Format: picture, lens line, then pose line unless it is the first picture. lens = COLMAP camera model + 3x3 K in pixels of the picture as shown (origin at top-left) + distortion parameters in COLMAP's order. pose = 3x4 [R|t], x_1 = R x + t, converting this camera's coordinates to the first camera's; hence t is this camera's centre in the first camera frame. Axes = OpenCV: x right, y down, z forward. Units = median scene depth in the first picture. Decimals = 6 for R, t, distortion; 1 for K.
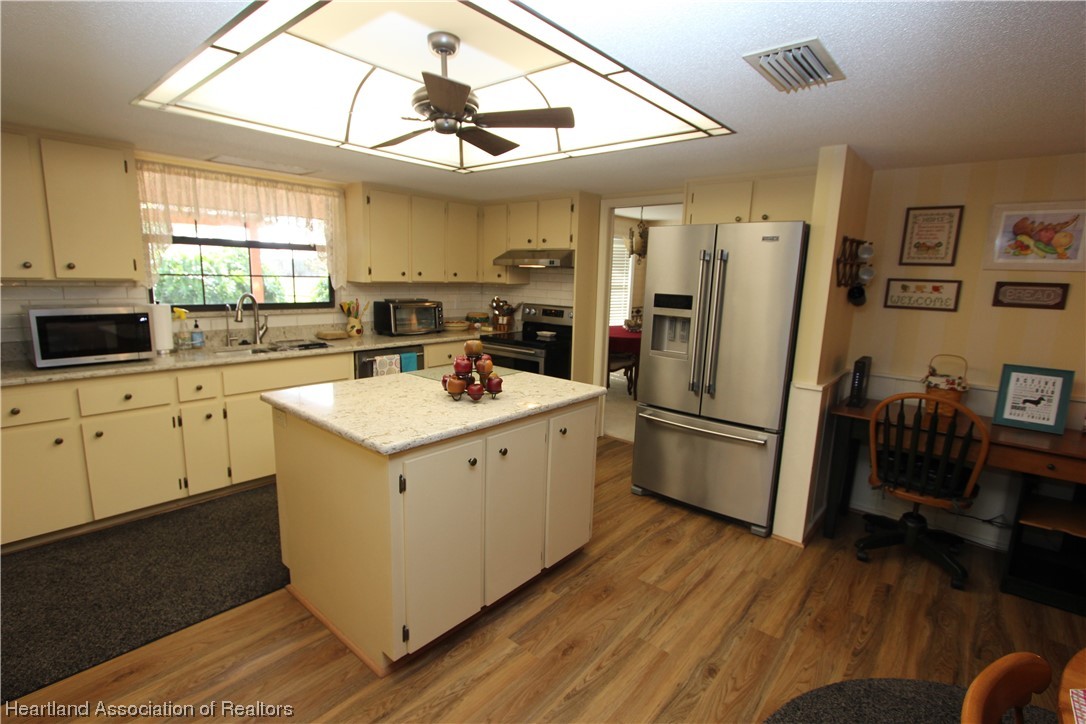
lens RADIAL K [[516.6, 0, 534.5], [0, 516.6, 367.8], [0, 0, 1]] dist [-0.014615, 0.001453]
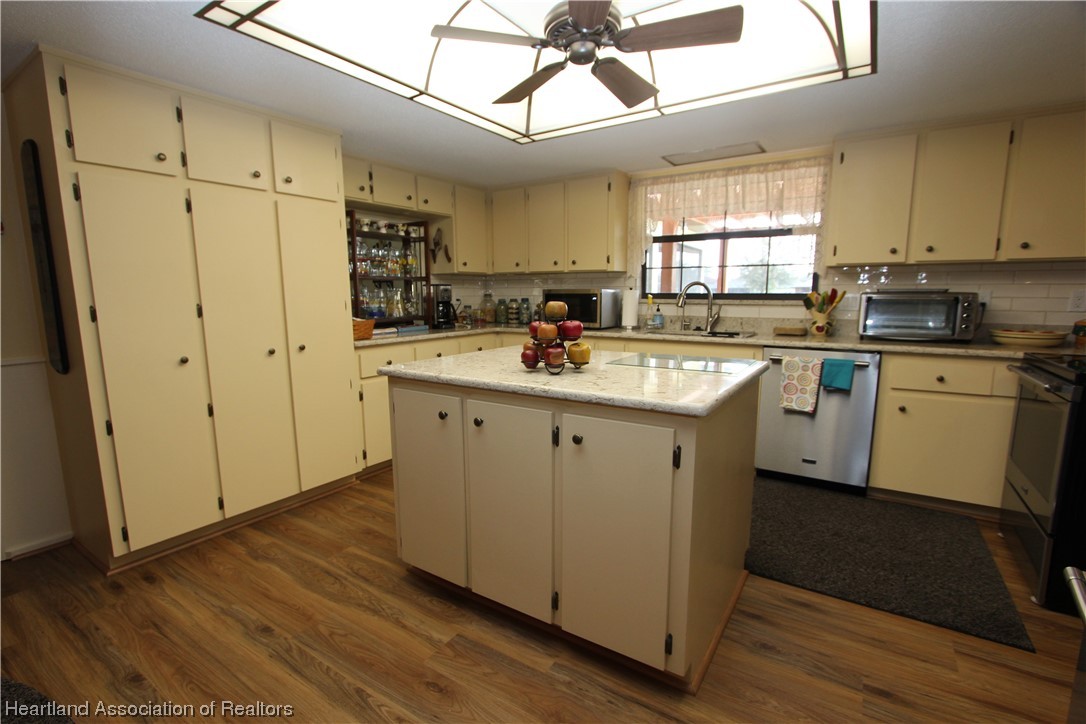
lens RADIAL K [[501.1, 0, 533.0], [0, 501.1, 369.9], [0, 0, 1]] dist [-0.018982, 0.003760]
pose [[0.125392, 0.122808, -0.984477, 0.536349], [-0.169500, 0.980371, 0.100707, -0.015362], [0.977521, 0.154241, 0.143747, 0.674249]]
